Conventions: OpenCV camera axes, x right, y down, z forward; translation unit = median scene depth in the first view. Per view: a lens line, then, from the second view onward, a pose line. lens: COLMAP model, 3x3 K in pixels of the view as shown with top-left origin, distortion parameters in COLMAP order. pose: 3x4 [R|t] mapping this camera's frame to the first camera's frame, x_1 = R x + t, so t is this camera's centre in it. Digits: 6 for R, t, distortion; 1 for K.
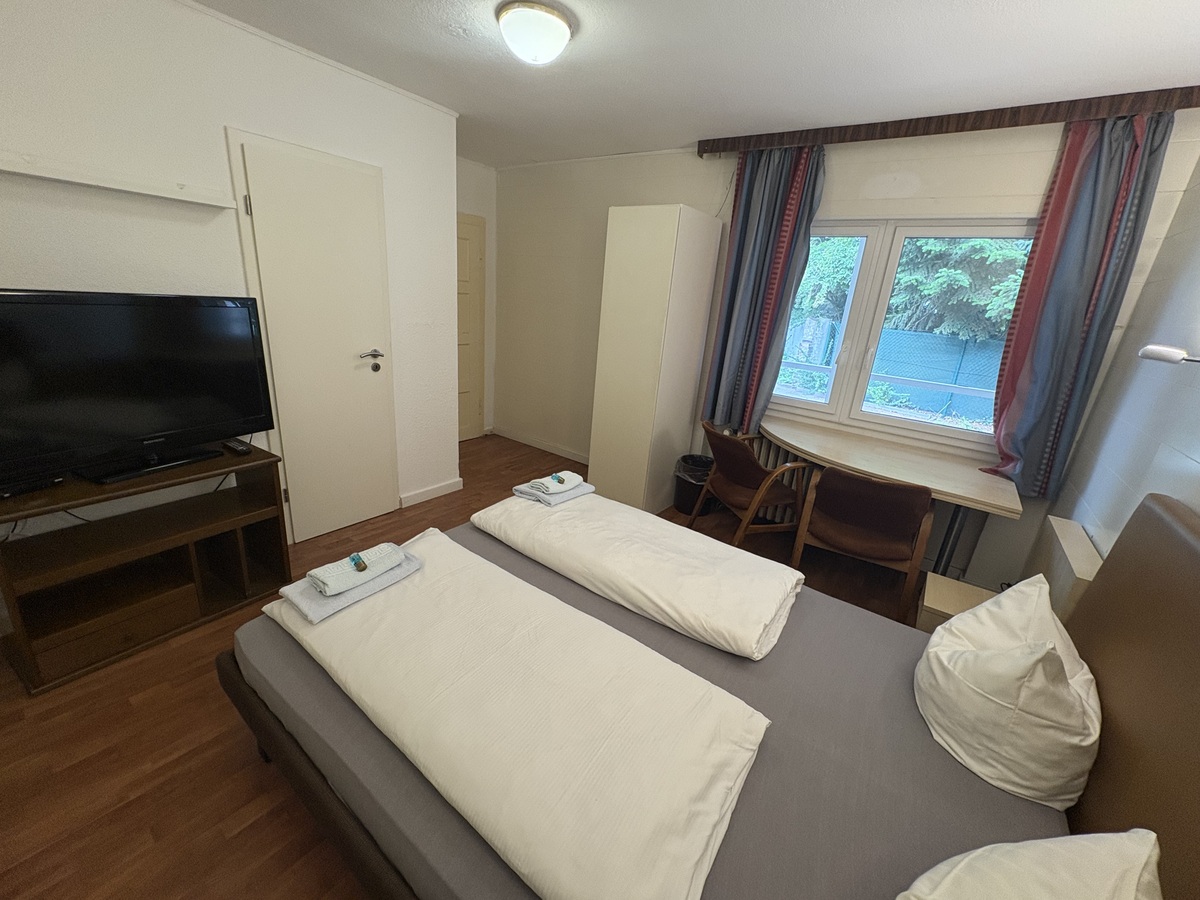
lens RADIAL K [[478.0, 0, 598.5], [0, 478.0, 449.7], [0, 0, 1]] dist [-0.000775, -0.000509]
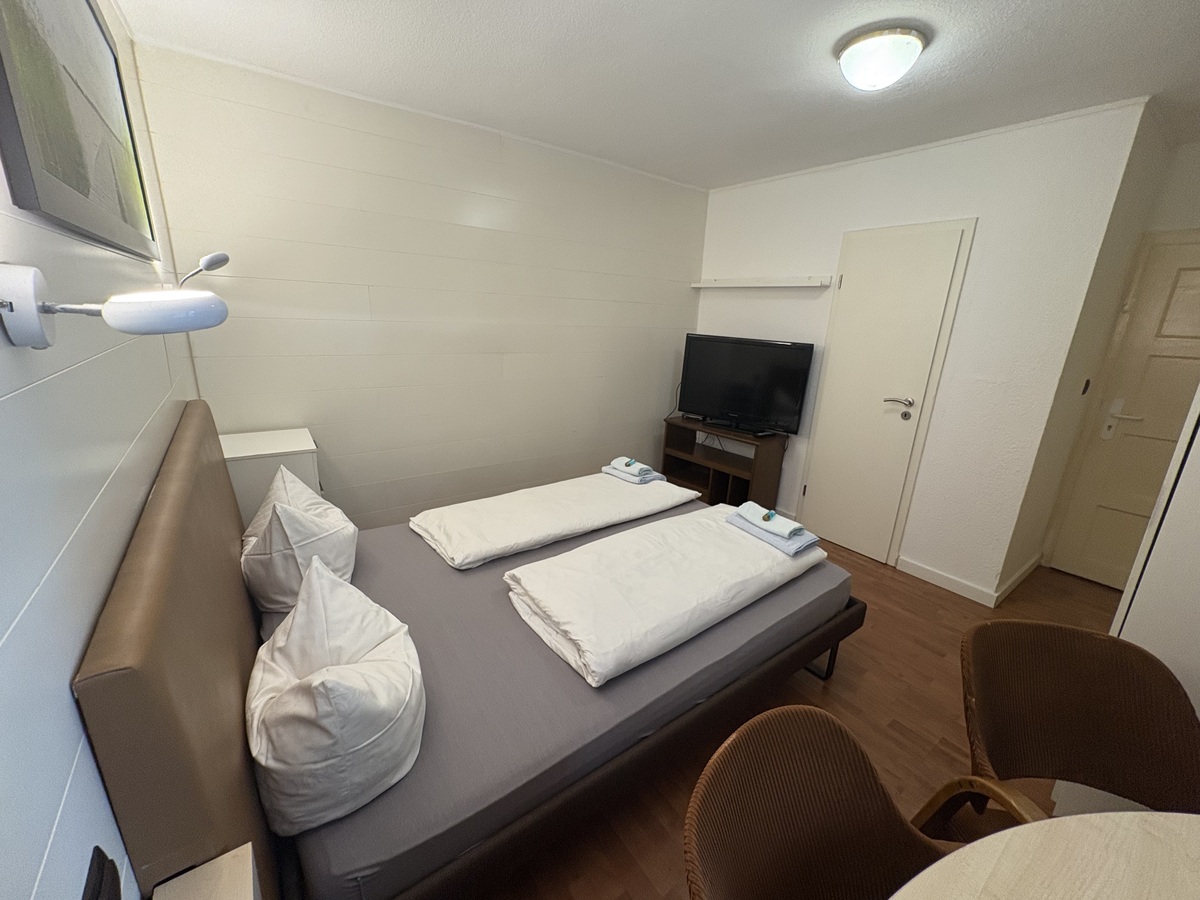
lens RADIAL K [[478.0, 0, 600.0], [0, 478.0, 448.3], [0, 0, 1]] dist [-0.000775, -0.000509]
pose [[-0.288815, 0.176433, -0.940987, 0.704186], [-0.357234, 0.892027, 0.276898, -0.163981], [0.888240, 0.416125, -0.194603, 0.669108]]
